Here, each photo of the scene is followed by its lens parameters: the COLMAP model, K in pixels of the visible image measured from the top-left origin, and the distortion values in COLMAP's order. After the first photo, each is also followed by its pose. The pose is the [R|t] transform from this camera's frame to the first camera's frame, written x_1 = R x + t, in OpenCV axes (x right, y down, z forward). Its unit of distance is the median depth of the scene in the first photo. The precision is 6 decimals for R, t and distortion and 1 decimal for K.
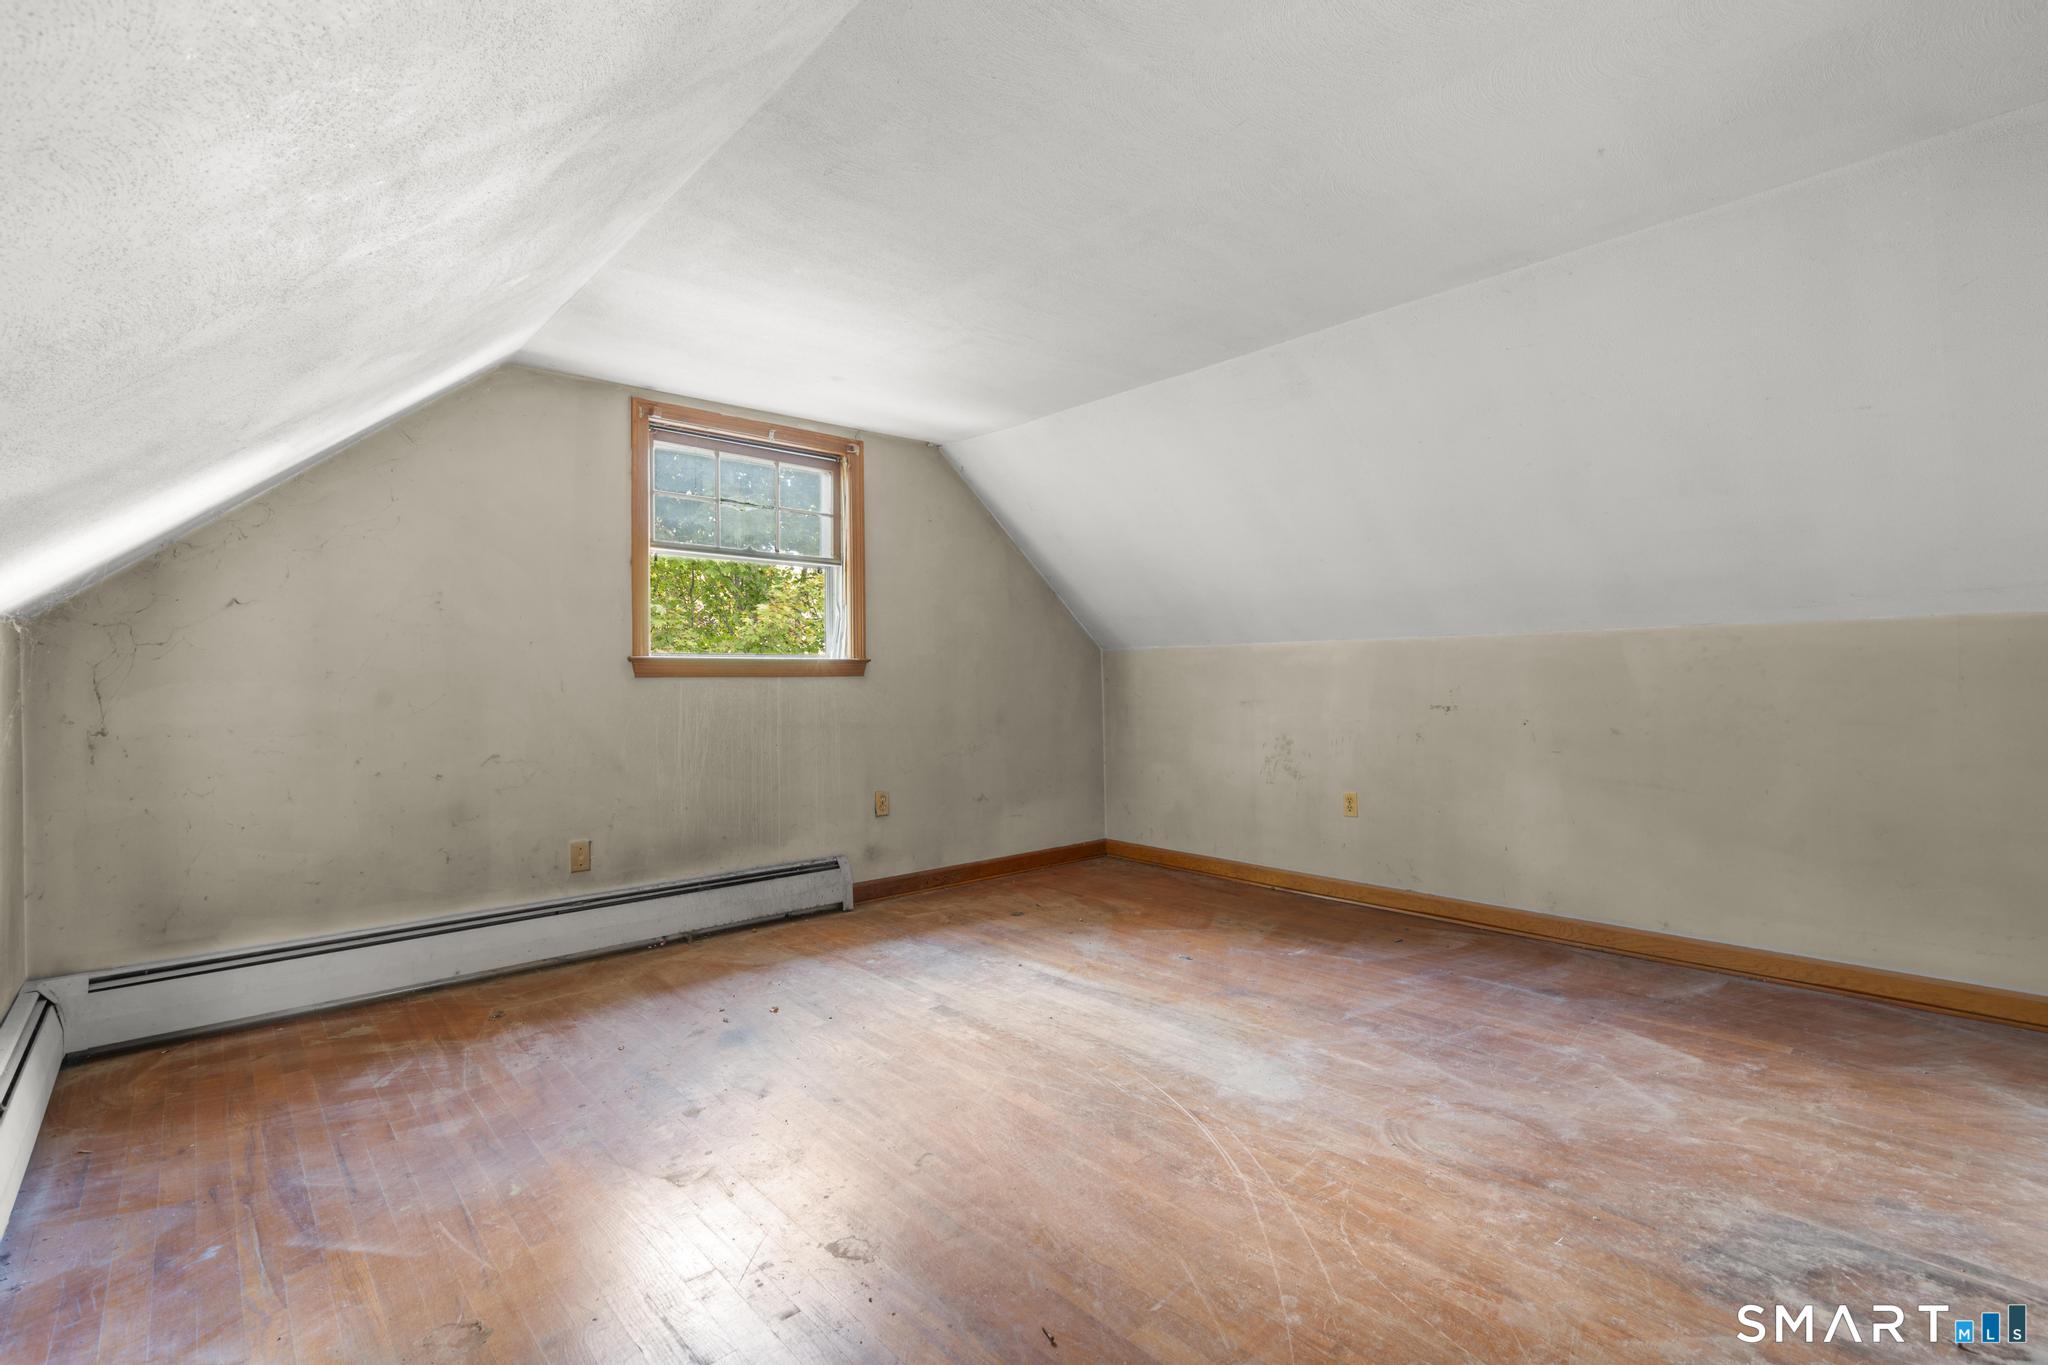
lens RADIAL K [[922.9, 0, 1024.5], [0, 922.9, 683.1], [0, 0, 1]] dist [-0.002279, 0.001281]
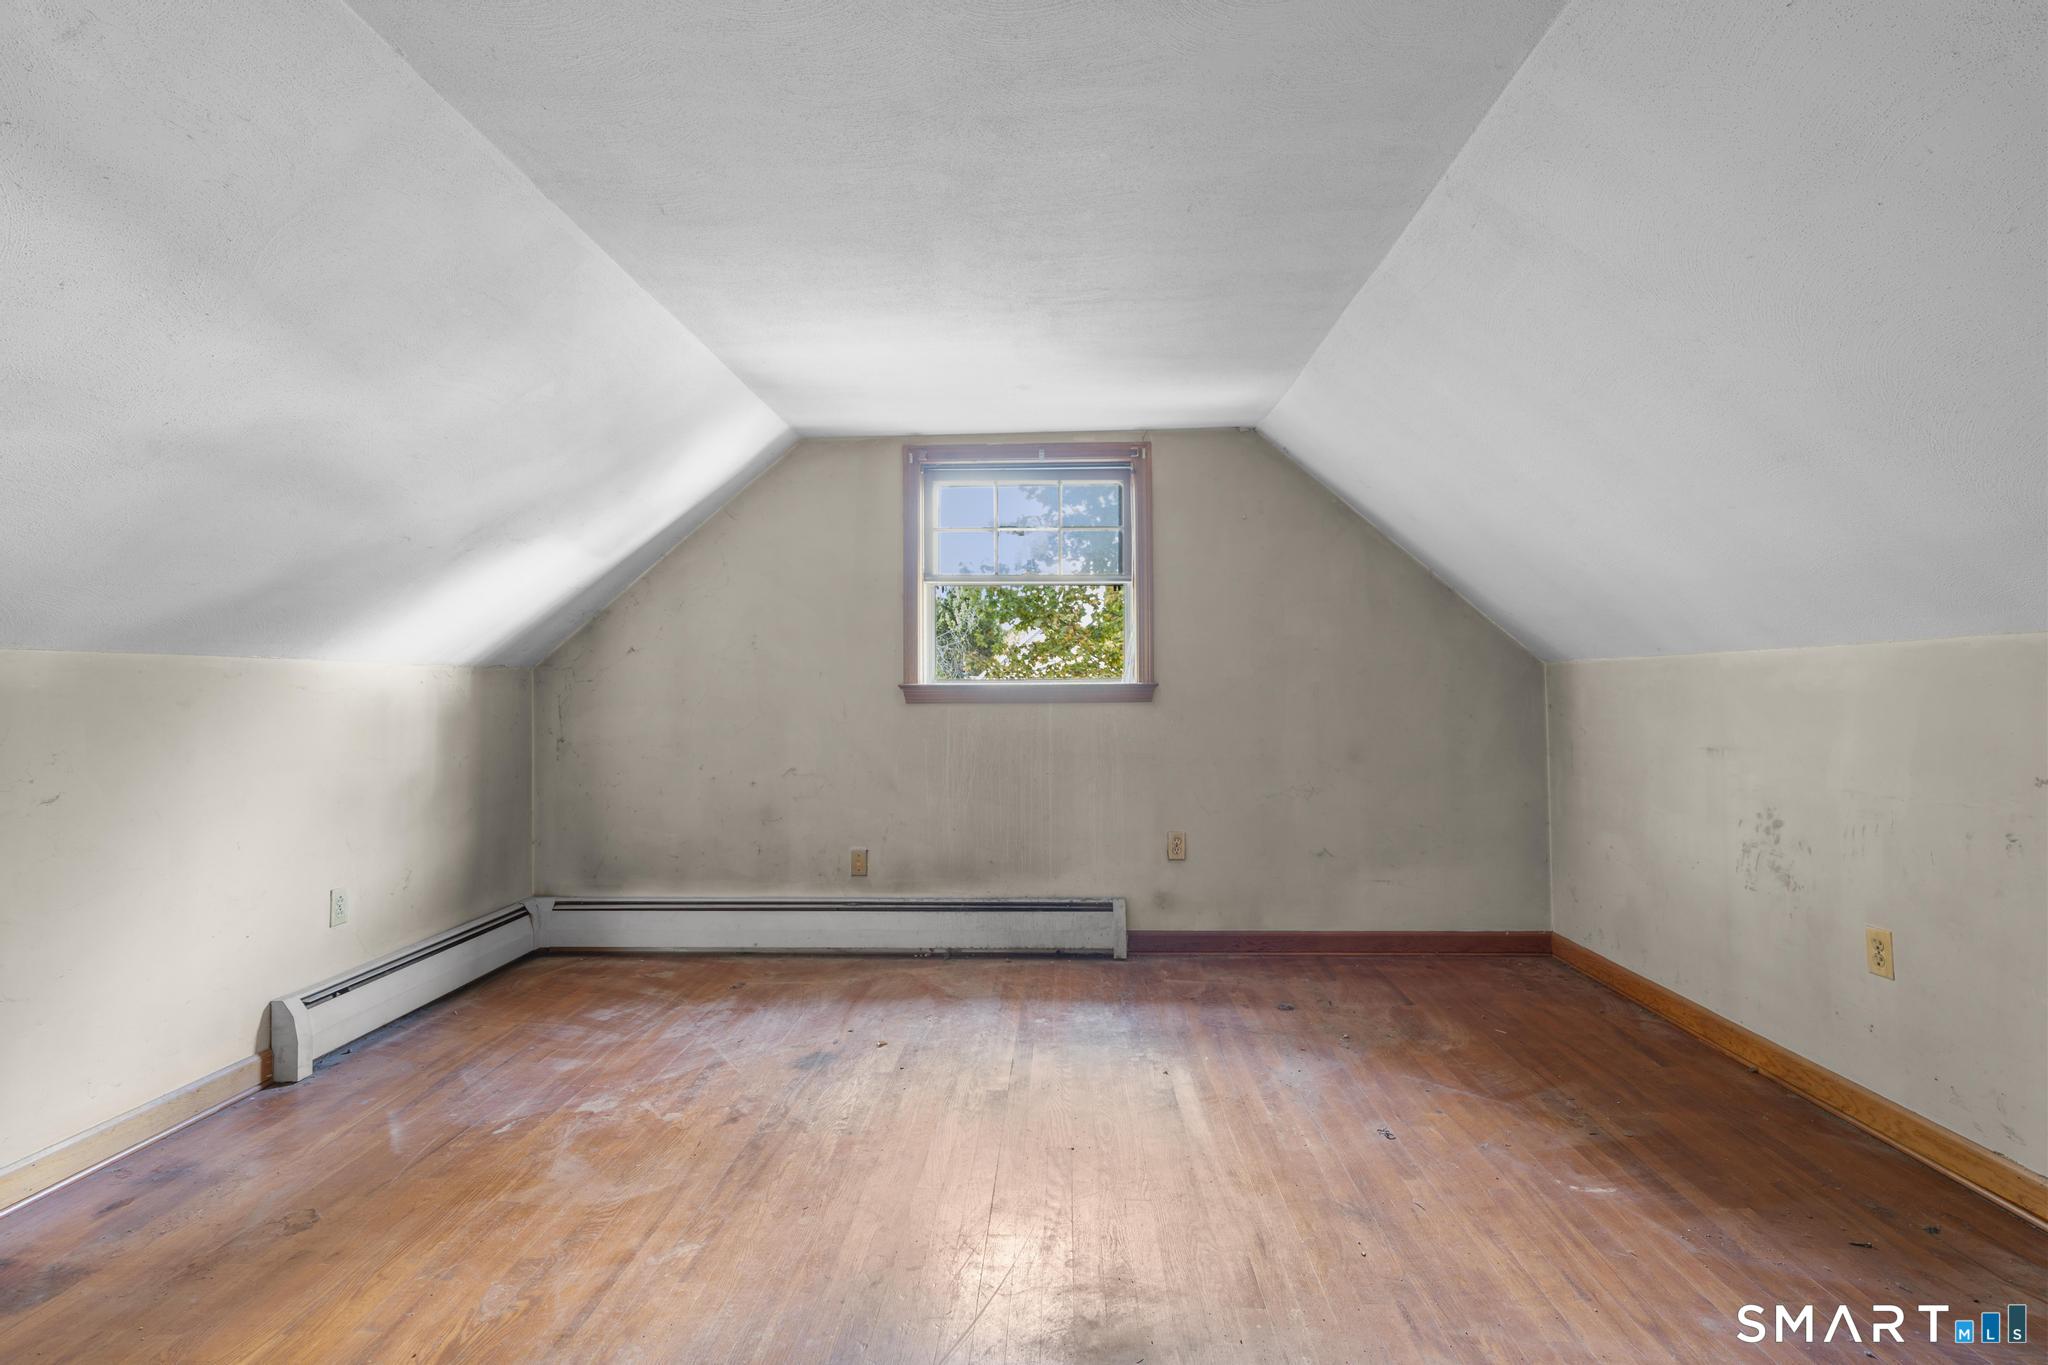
lens RADIAL K [[922.9, 0, 1025.8], [0, 922.9, 680.7], [0, 0, 1]] dist [-0.002279, 0.001281]
pose [[0.715978, -0.006140, -0.698096, 0.444049], [-0.003317, 0.999920, -0.012196, -0.020310], [0.698115, 0.011047, 0.715901, 0.327722]]
